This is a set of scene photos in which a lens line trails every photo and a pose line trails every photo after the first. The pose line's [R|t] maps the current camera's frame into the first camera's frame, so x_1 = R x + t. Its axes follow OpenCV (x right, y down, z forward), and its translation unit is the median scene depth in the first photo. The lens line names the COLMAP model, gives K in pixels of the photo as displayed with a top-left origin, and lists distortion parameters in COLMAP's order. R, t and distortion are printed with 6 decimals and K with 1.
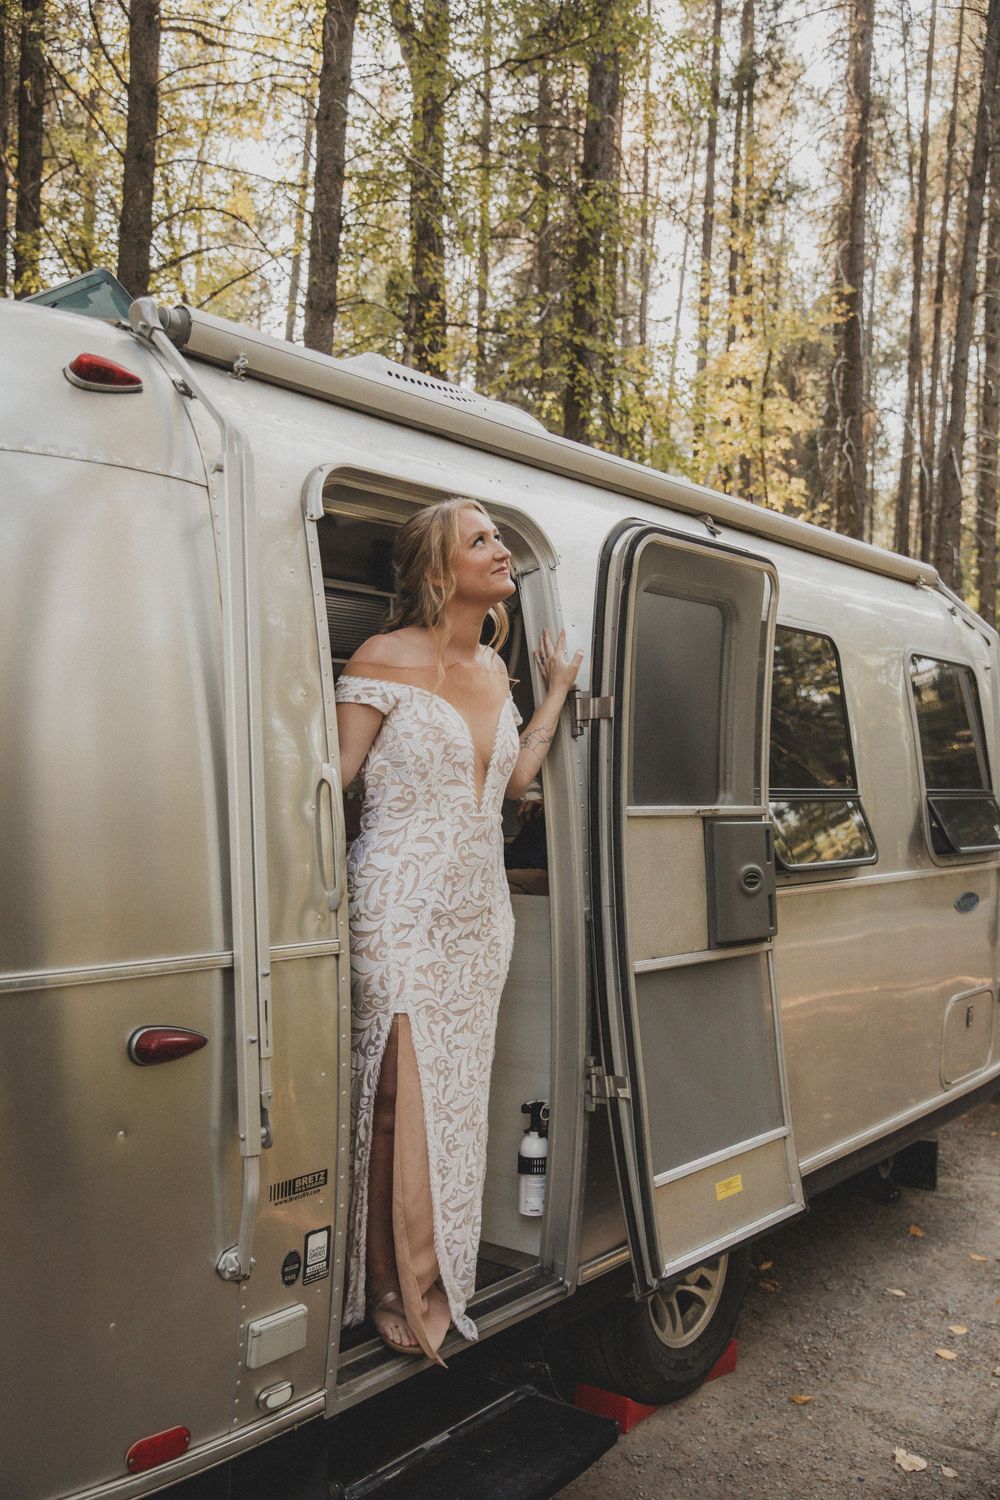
lens RADIAL K [[1334.6, 0, 515.1], [0, 1334.6, 742.8], [0, 0, 1]] dist [-0.038920, 0.058189]
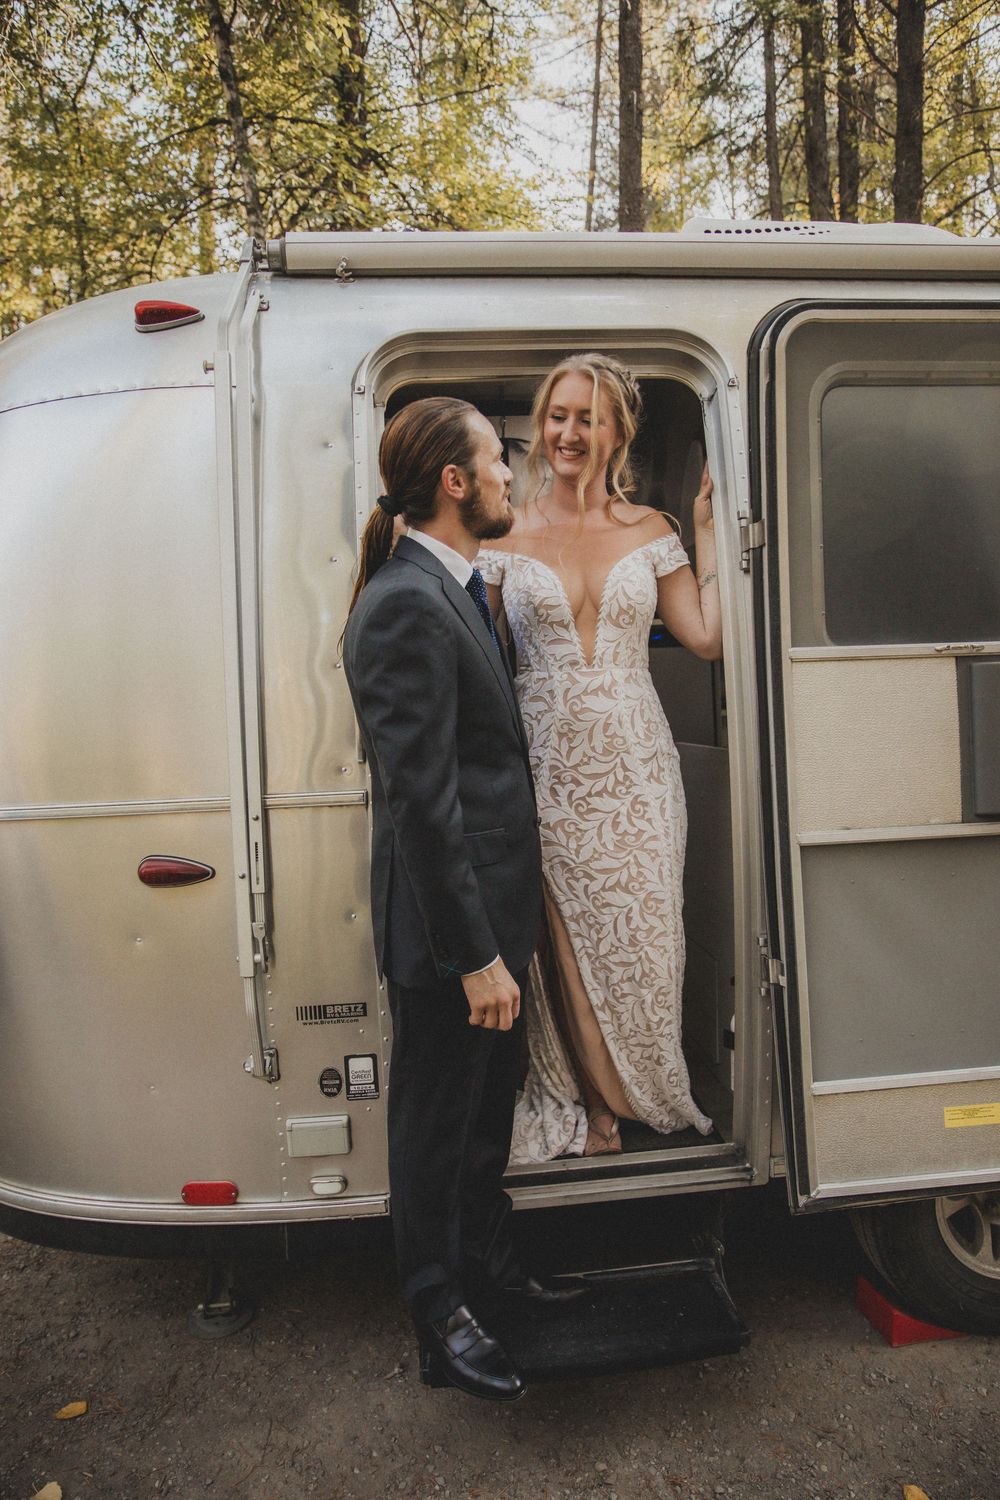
lens RADIAL K [[1025.2, 0, 509.8], [0, 1025.2, 756.6], [0, 0, 1]] dist [-0.074449, 0.010507]
pose [[0.692912, 0.005004, -0.721005, 0.366981], [0.073040, 0.994345, 0.077095, 0.046175], [0.717313, -0.106082, 0.688628, 0.367876]]
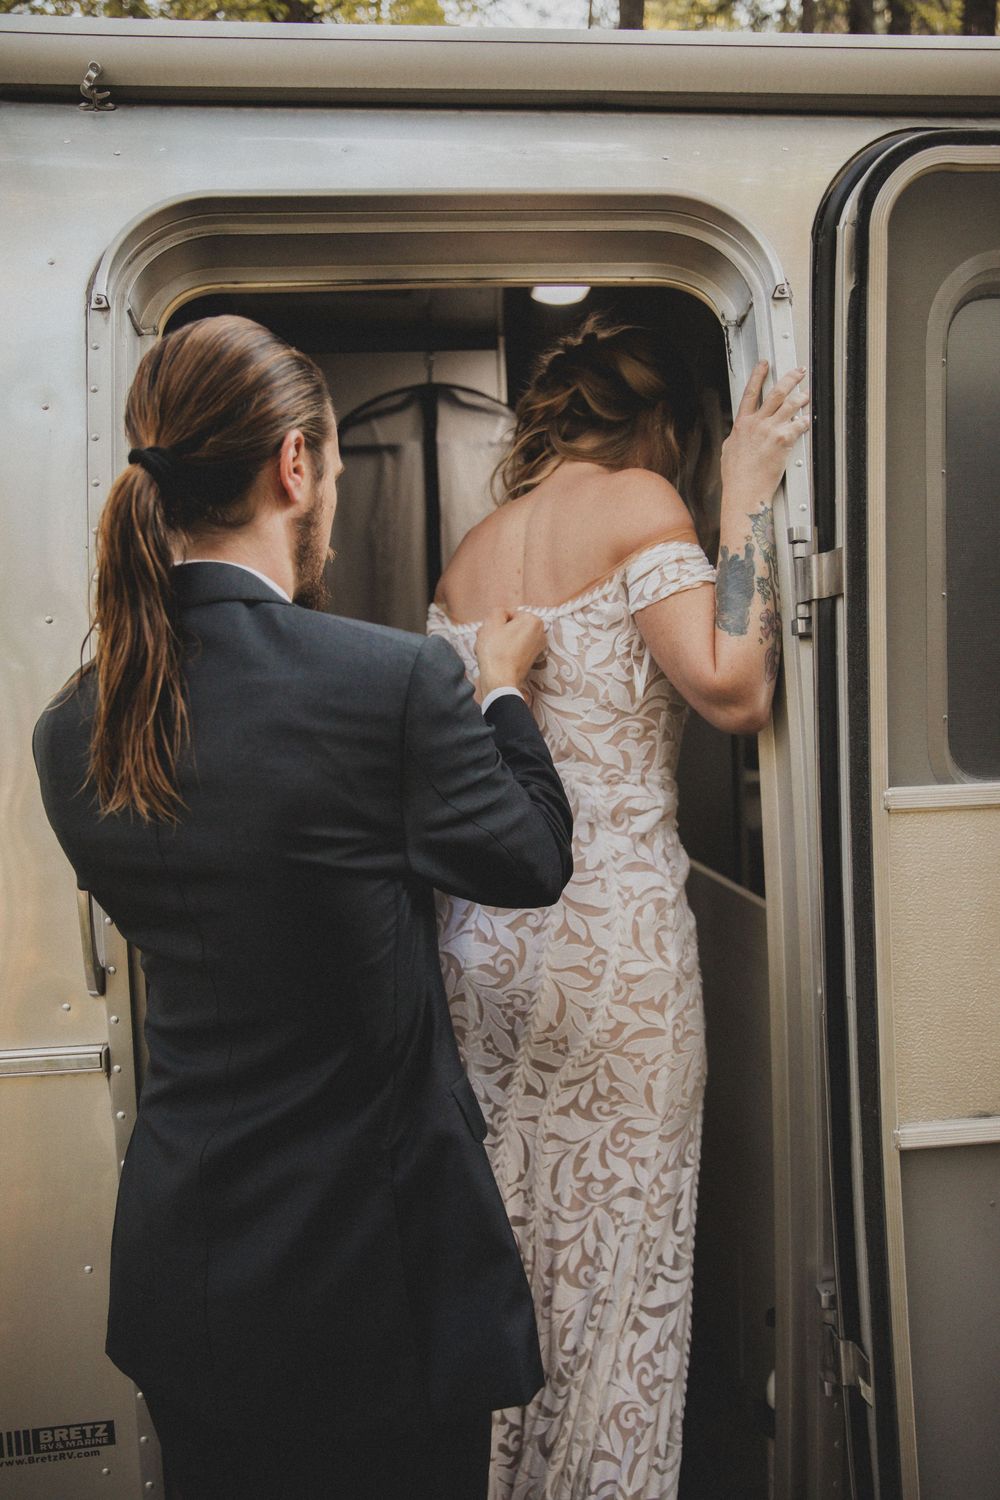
lens RADIAL K [[1215.3, 0, 495.6], [0, 1215.3, 741.9], [0, 0, 1]] dist [-0.069178, 0.063585]
pose [[0.698066, 0.011785, -0.715936, 0.246458], [0.072176, 0.993614, 0.086730, -0.011046], [0.712386, -0.112217, 0.692758, 0.539520]]
